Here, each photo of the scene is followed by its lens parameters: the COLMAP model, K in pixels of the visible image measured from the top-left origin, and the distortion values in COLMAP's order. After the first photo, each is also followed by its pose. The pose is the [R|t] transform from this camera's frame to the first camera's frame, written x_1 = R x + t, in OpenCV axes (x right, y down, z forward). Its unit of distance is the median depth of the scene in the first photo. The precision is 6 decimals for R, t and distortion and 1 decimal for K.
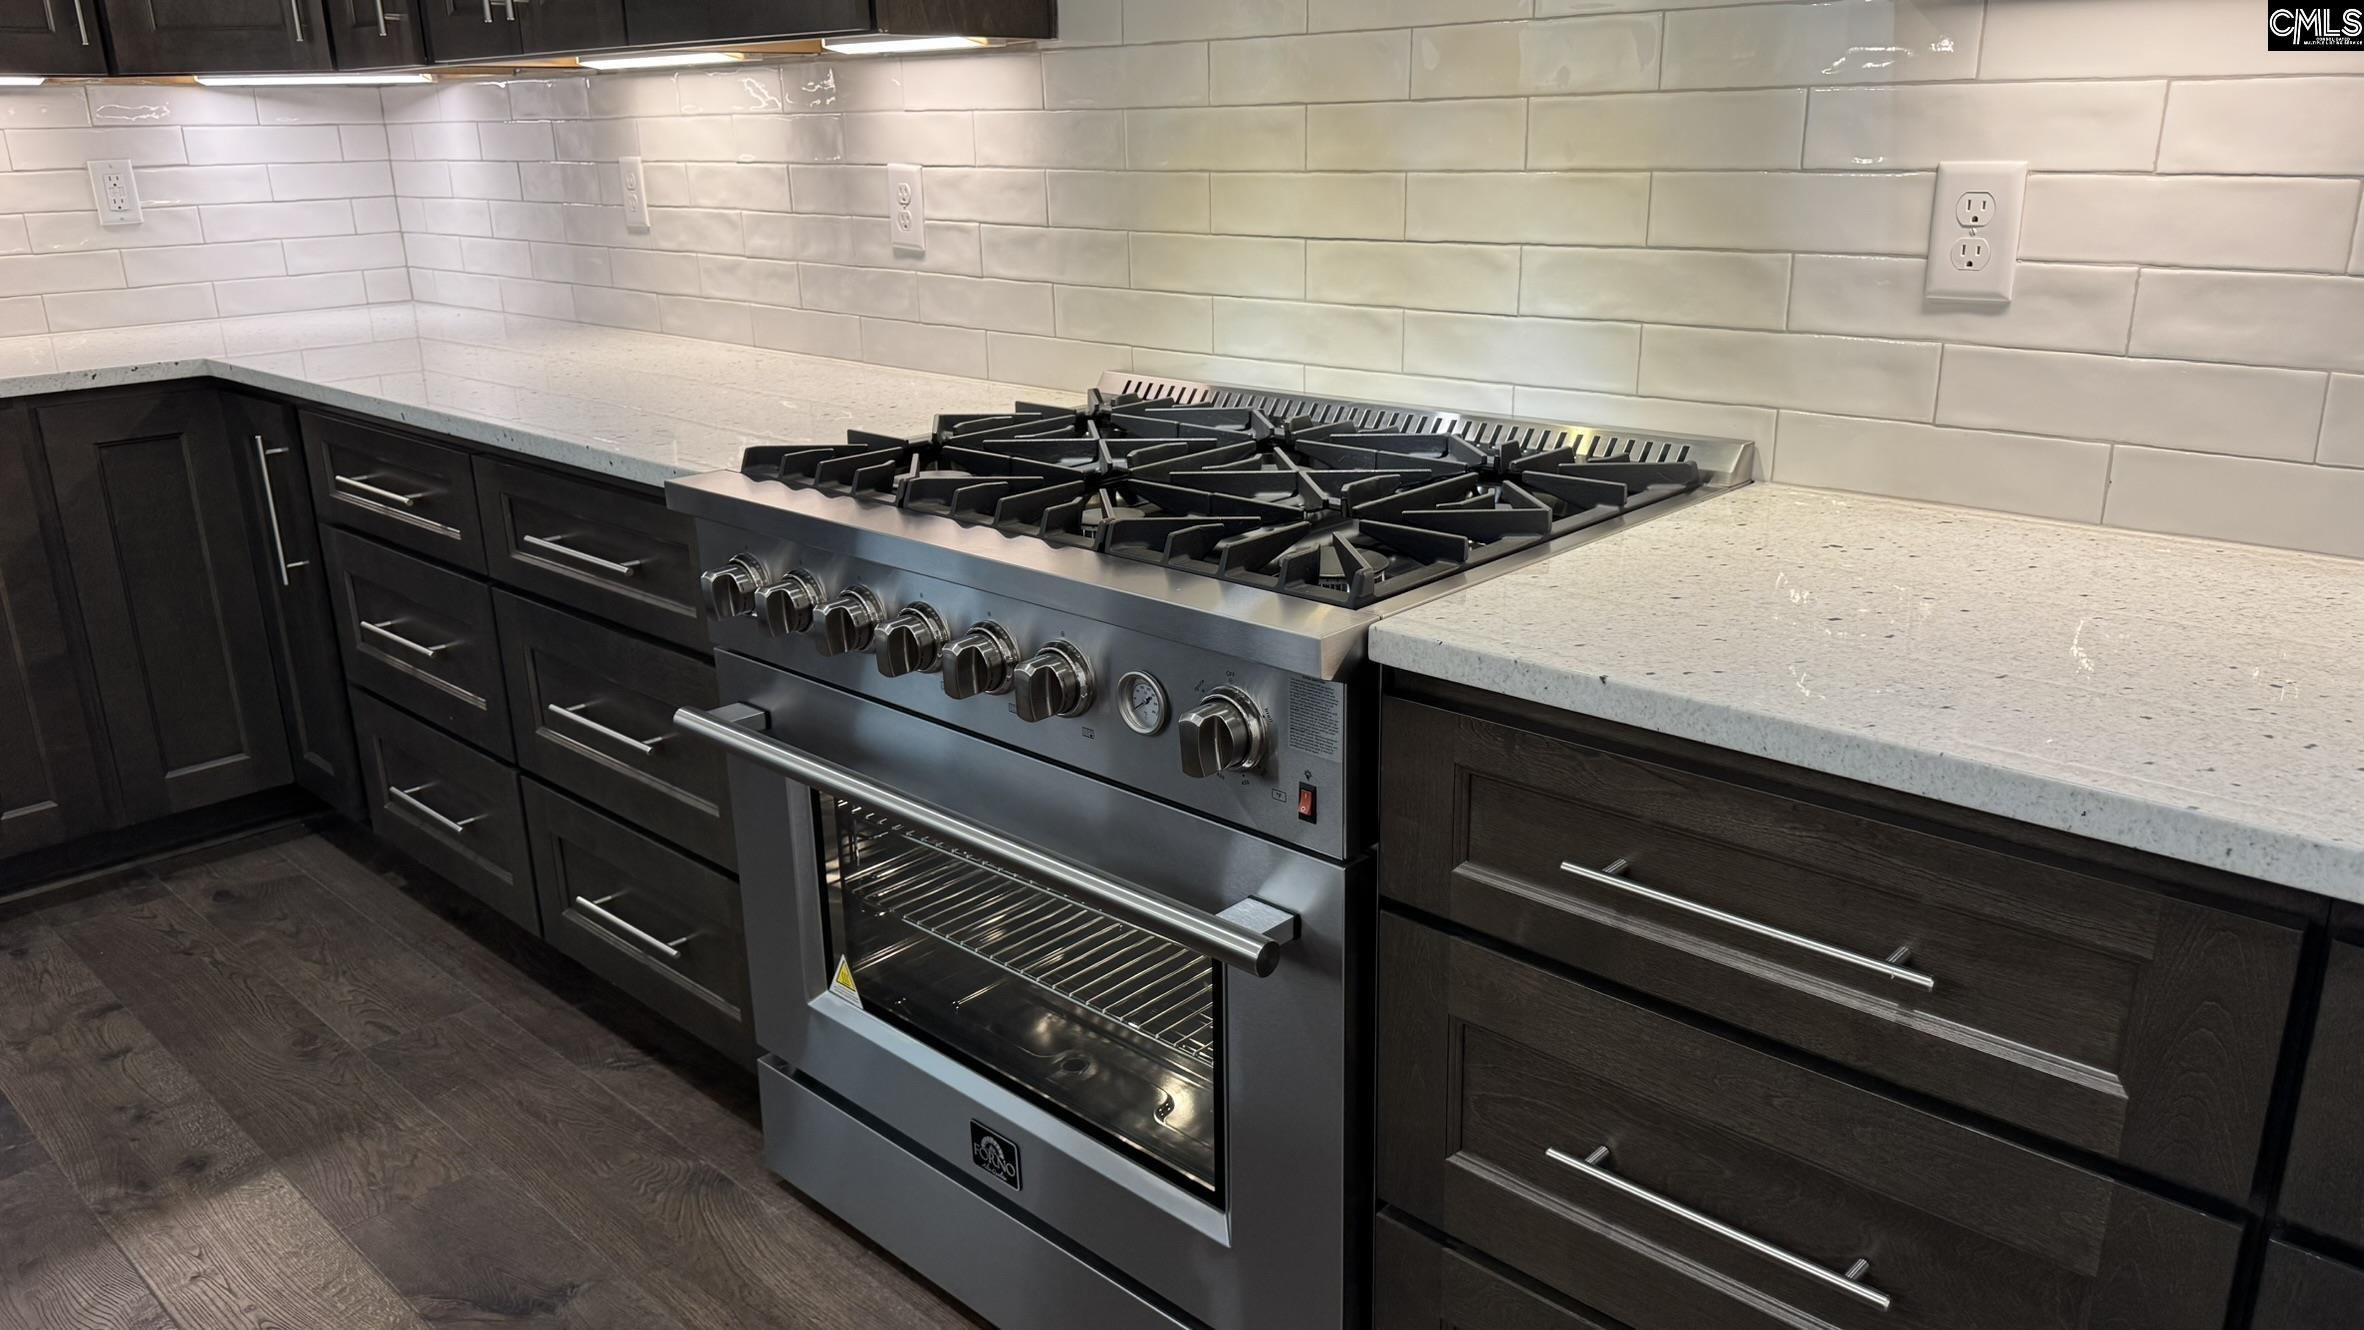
lens RADIAL K [[1715.6, 0, 1182.0], [0, 1715.6, 666.0], [0, 0, 1]] dist [0.027365, -0.000409]
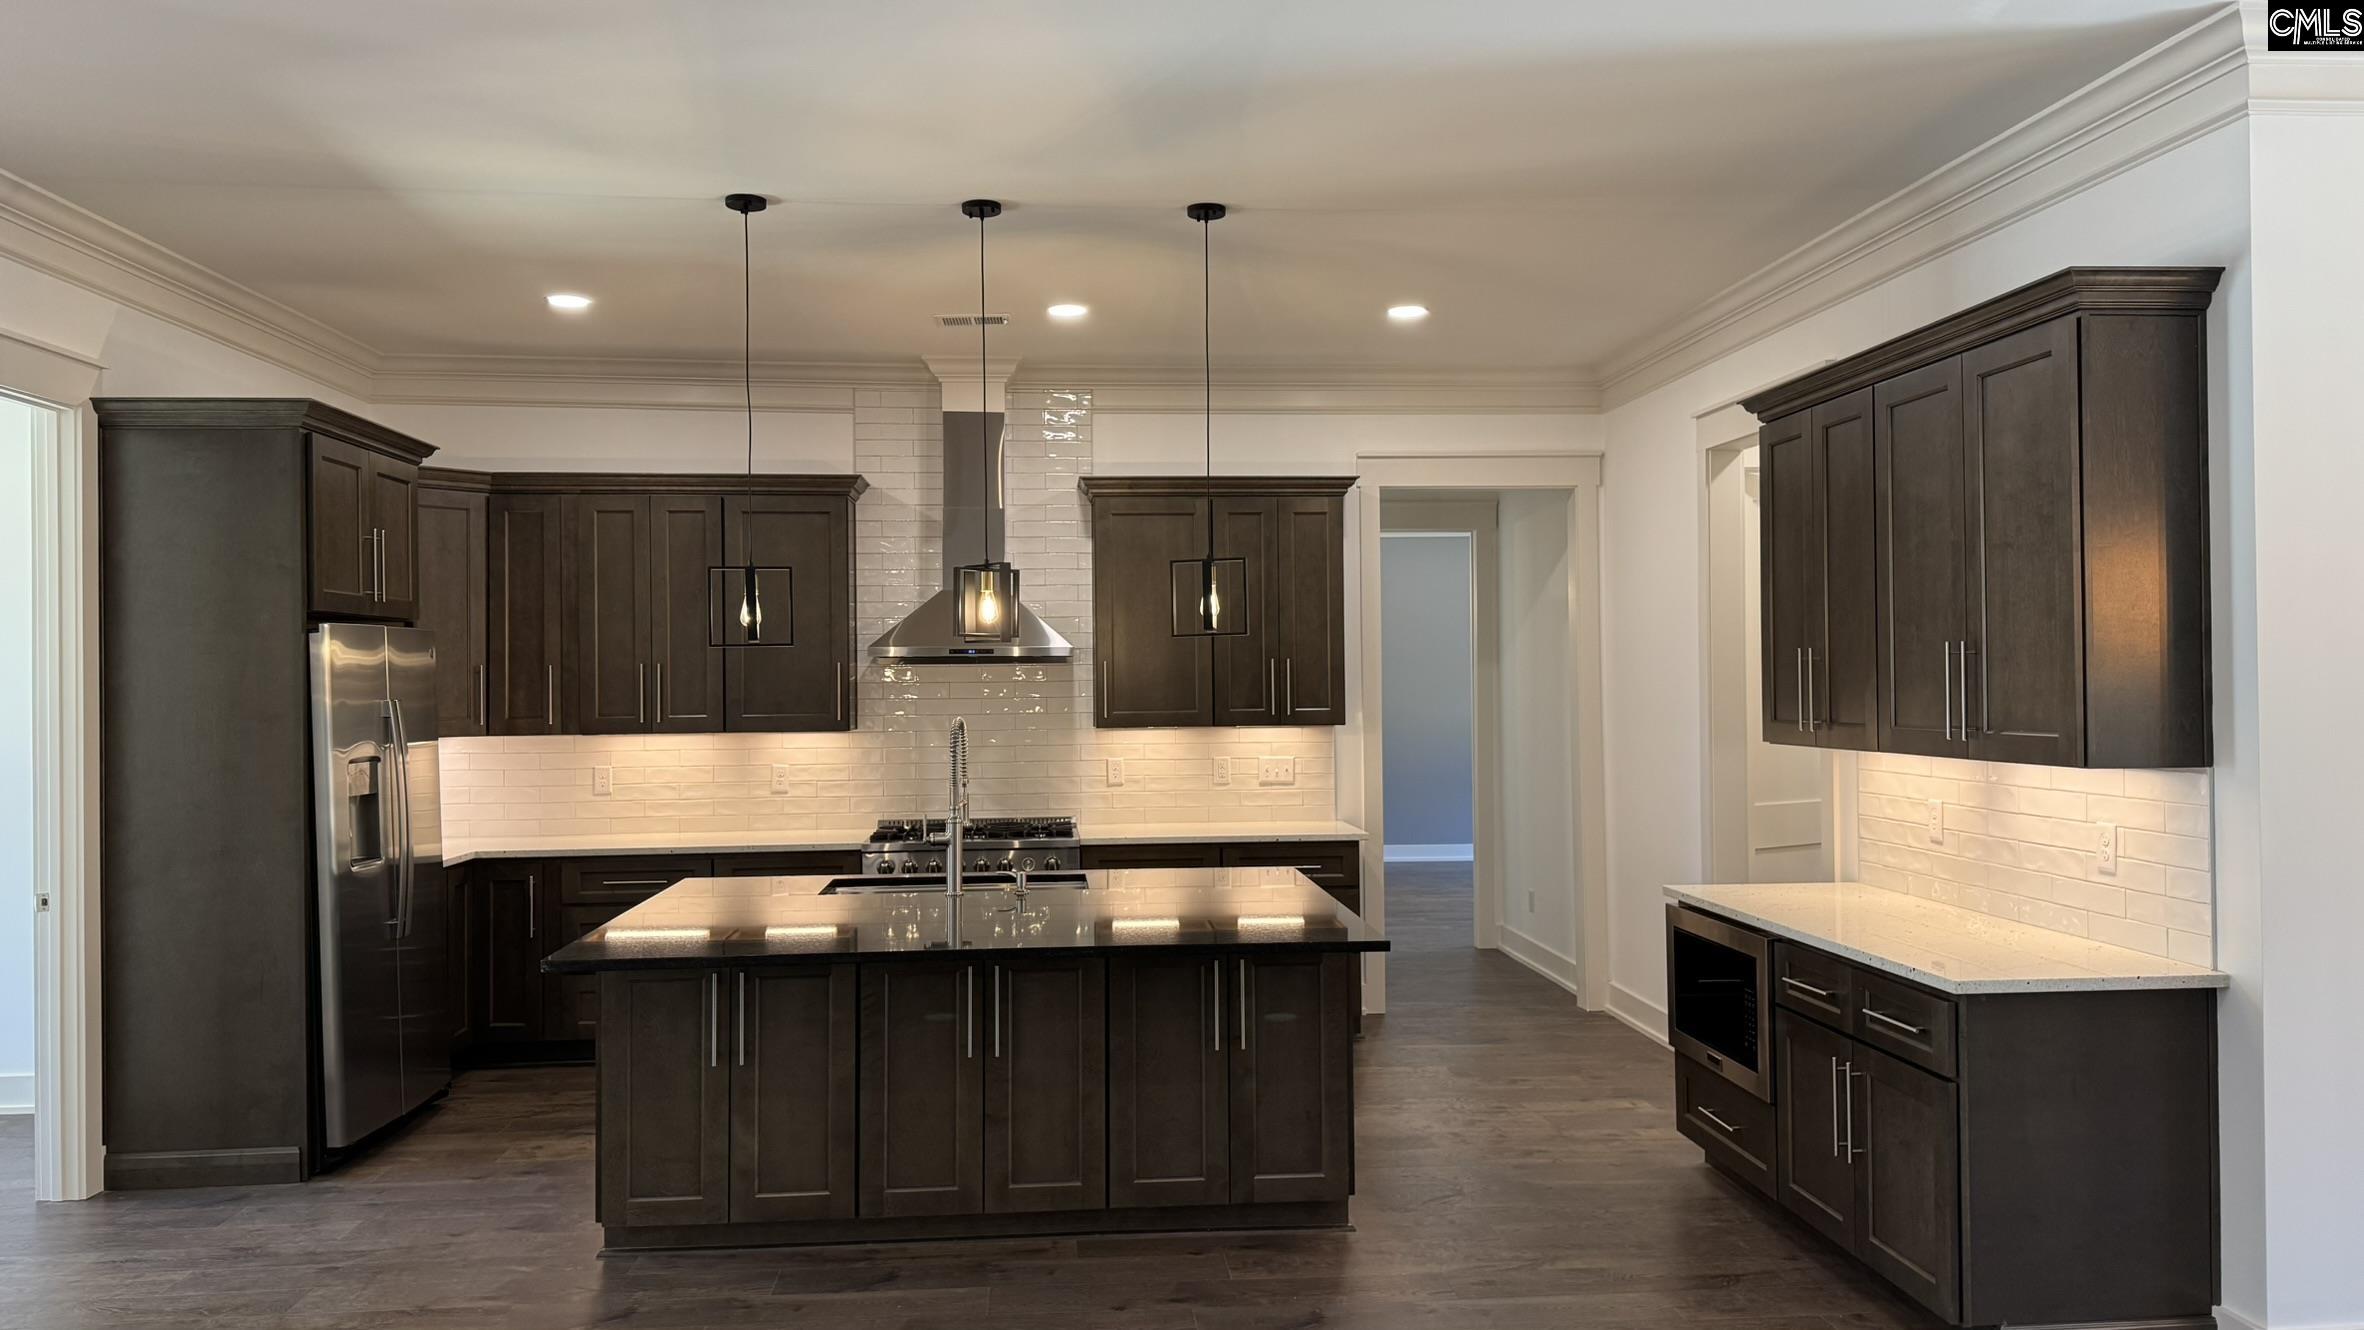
lens RADIAL K [[1715.6, 0, 1175.9], [0, 1715.6, 664.7], [0, 0, 1]] dist [0.027365, -0.000409]
pose [[0.669353, 0.025113, 0.742520, -2.136932], [0.225689, 0.945326, -0.235422, 0.460544], [-0.707835, 0.325159, 0.627089, -1.618263]]
